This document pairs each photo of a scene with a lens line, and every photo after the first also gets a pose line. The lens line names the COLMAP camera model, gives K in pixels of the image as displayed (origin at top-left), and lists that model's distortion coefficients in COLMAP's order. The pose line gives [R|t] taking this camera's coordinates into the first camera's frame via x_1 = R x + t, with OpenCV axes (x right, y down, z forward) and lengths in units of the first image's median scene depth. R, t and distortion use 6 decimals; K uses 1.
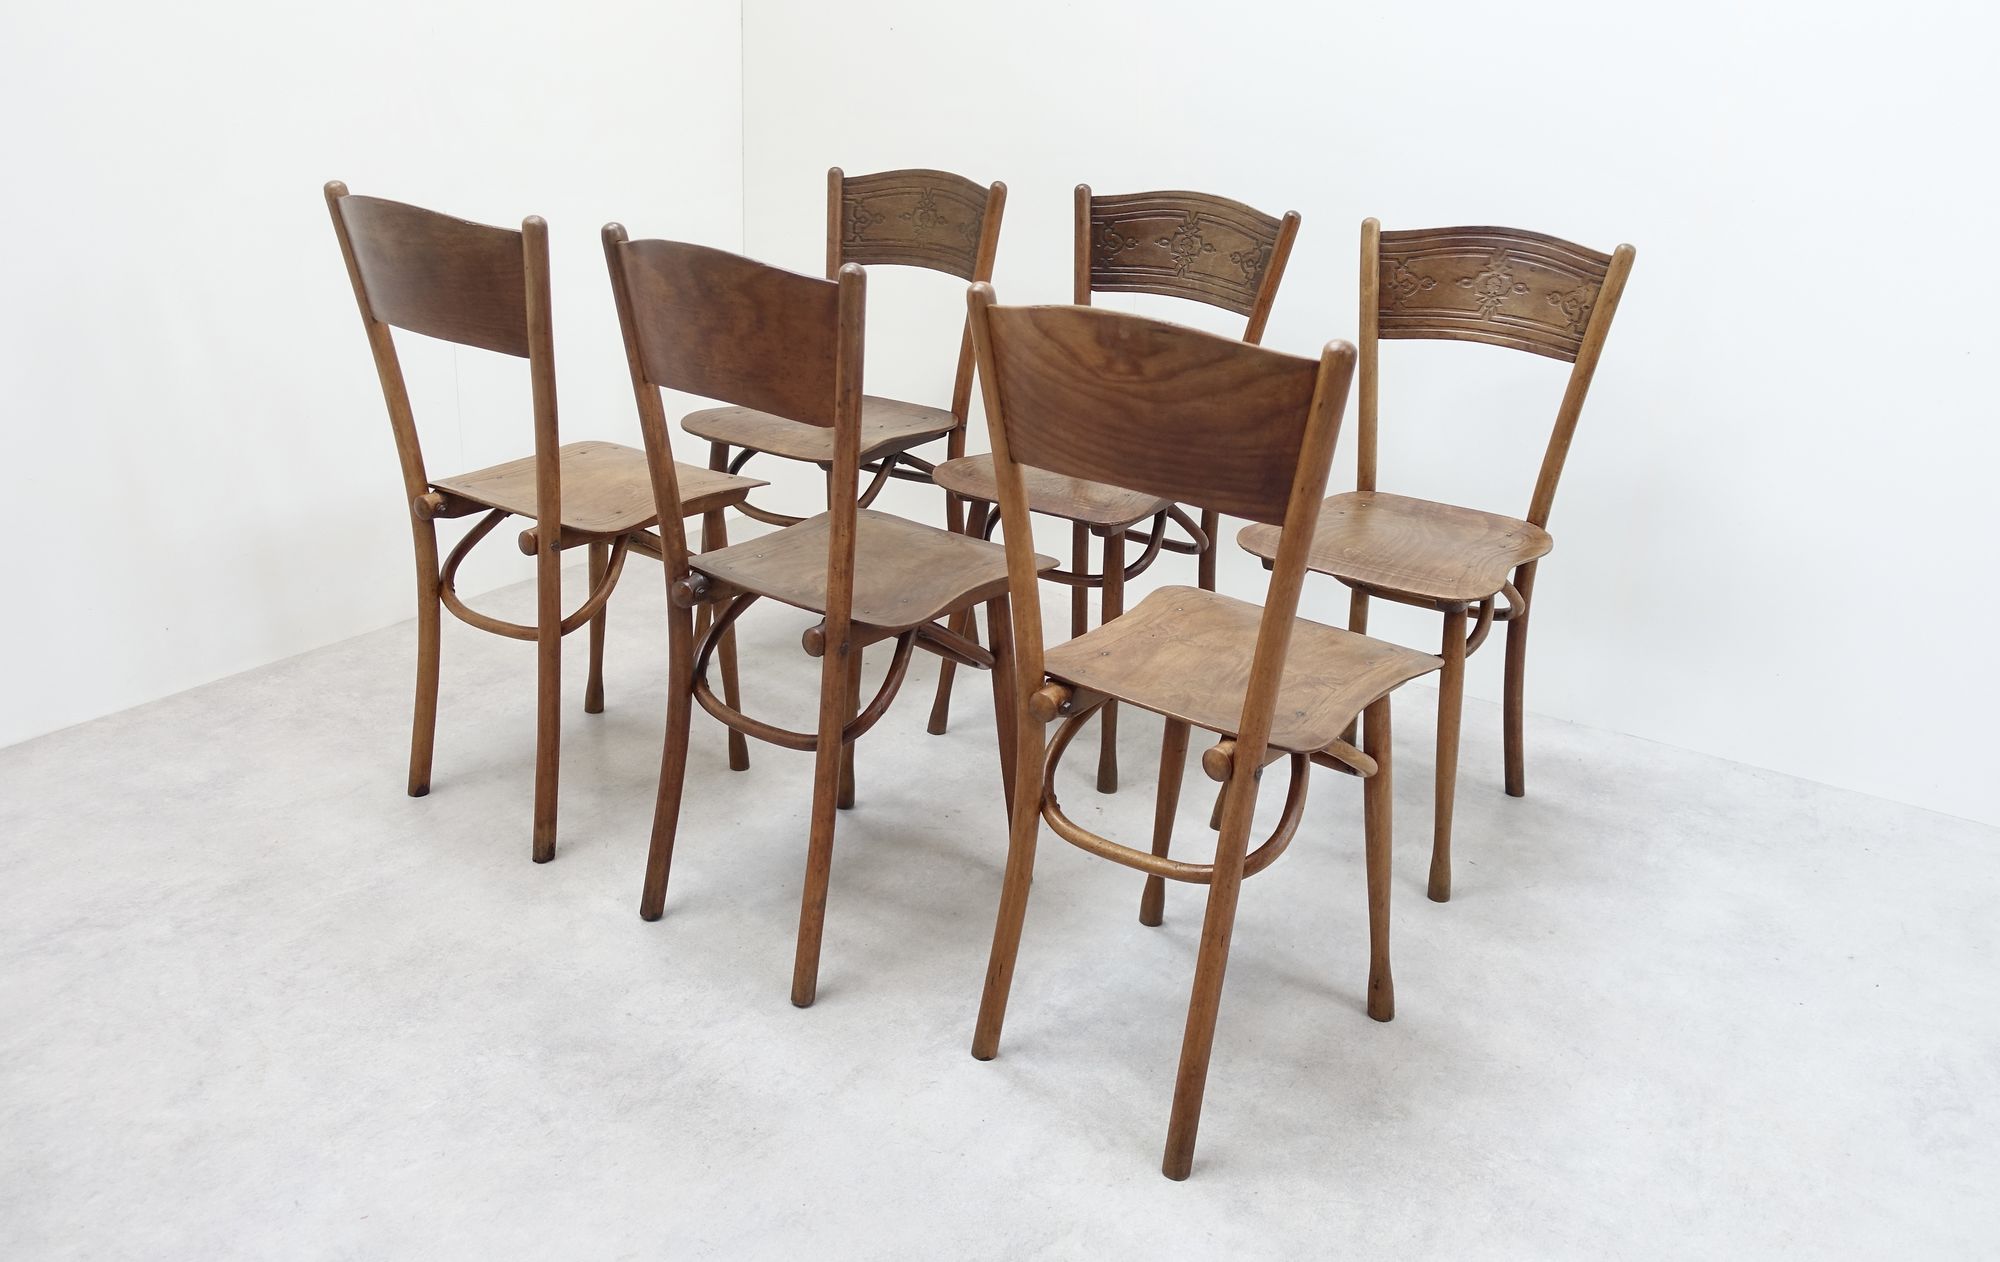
lens RADIAL K [[1580.1, 0, 1027.8], [0, 1580.1, 711.6], [0, 0, 1]] dist [0.000135, 0.001734]
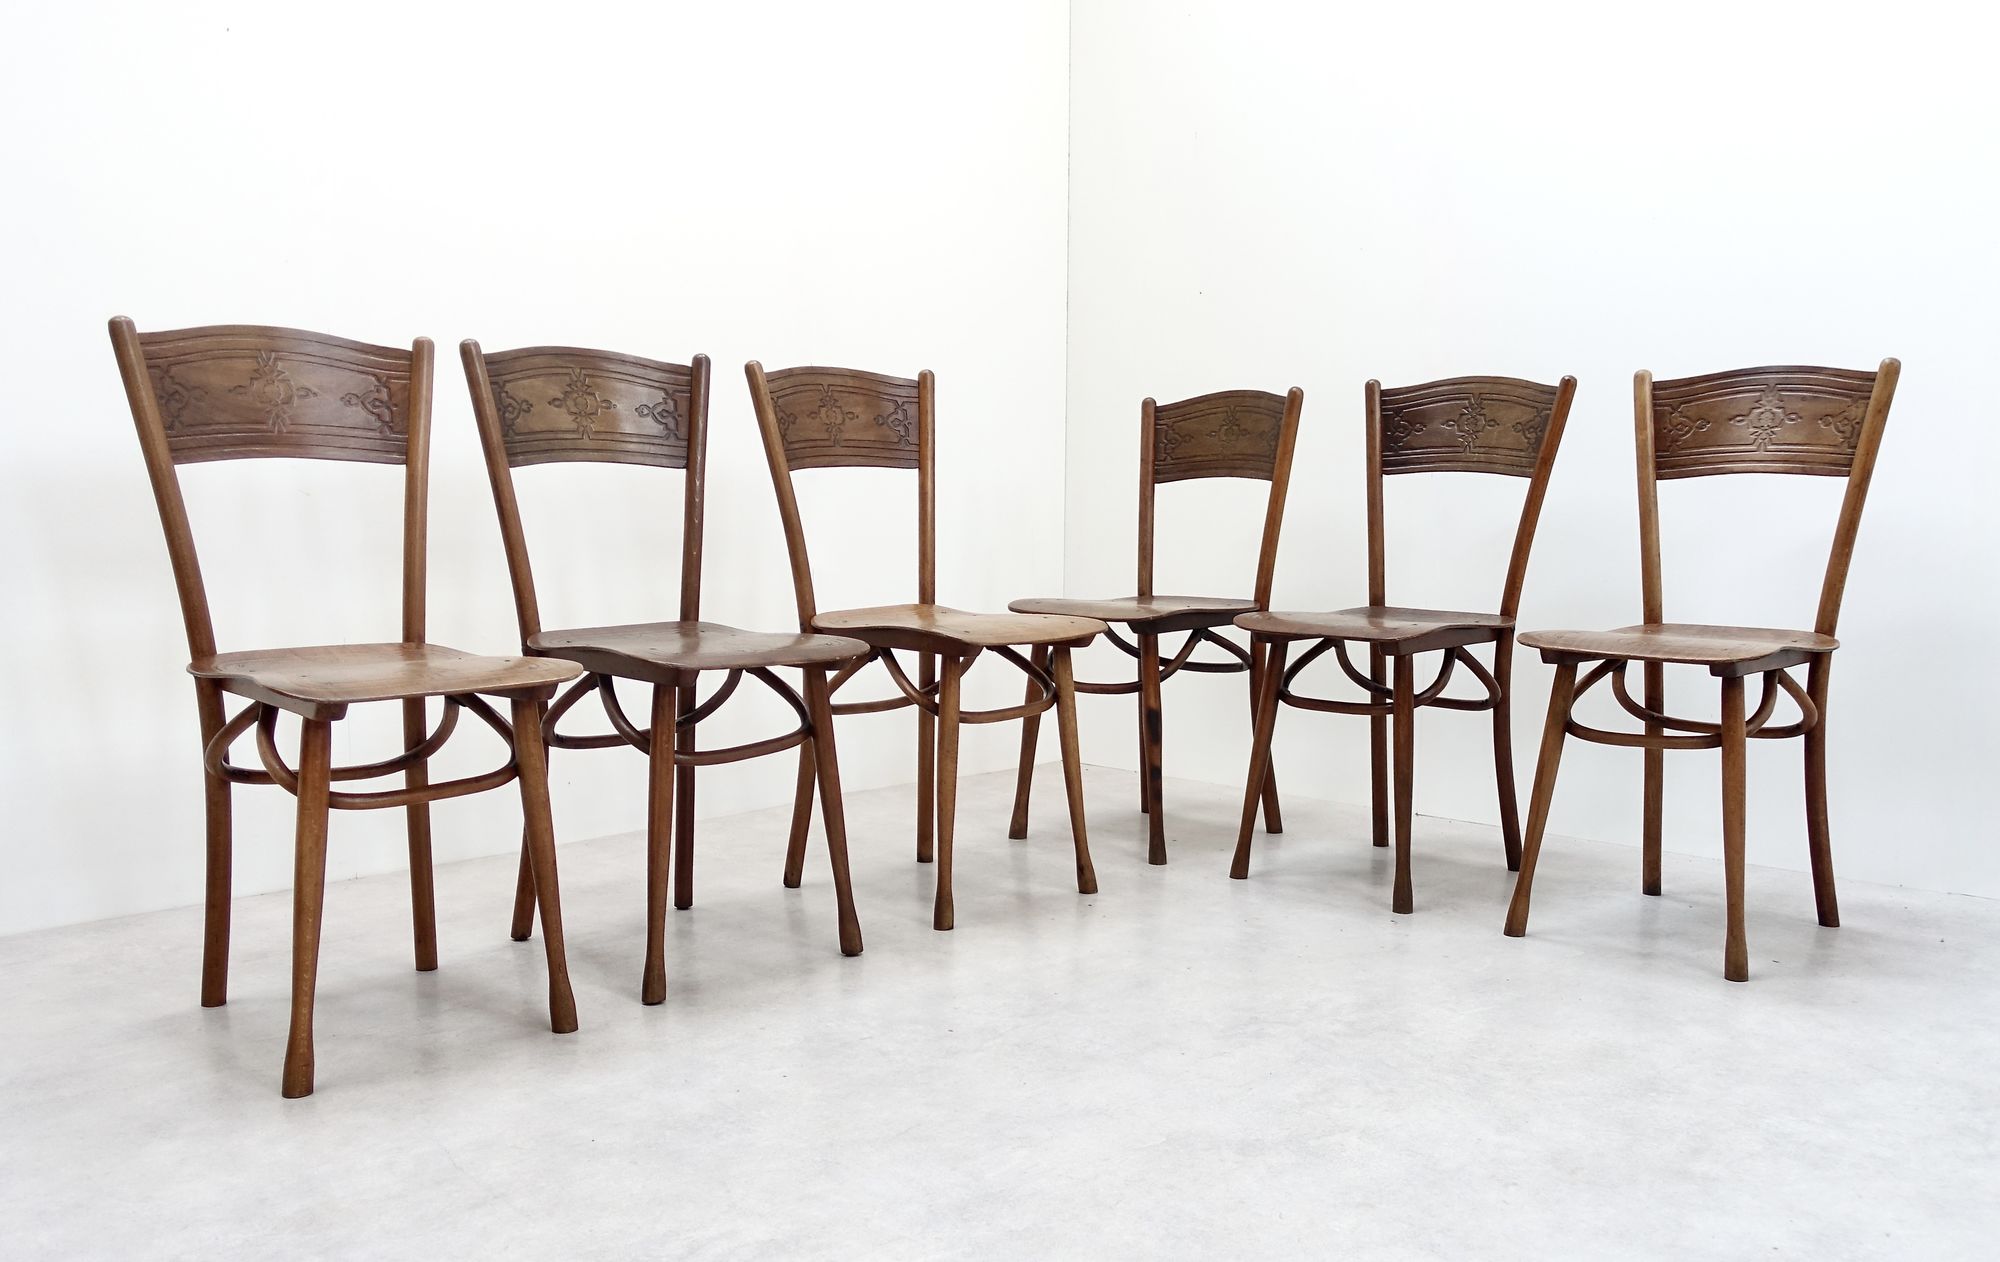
lens RADIAL K [[1580.1, 0, 1027.8], [0, 1580.1, 711.6], [0, 0, 1]] dist [0.000135, 0.001734]
pose [[0.980777, -0.013014, -0.194697, 0.013261], [-0.023119, 0.982996, -0.182165, 0.123213], [0.193757, 0.183164, 0.963799, -0.075881]]
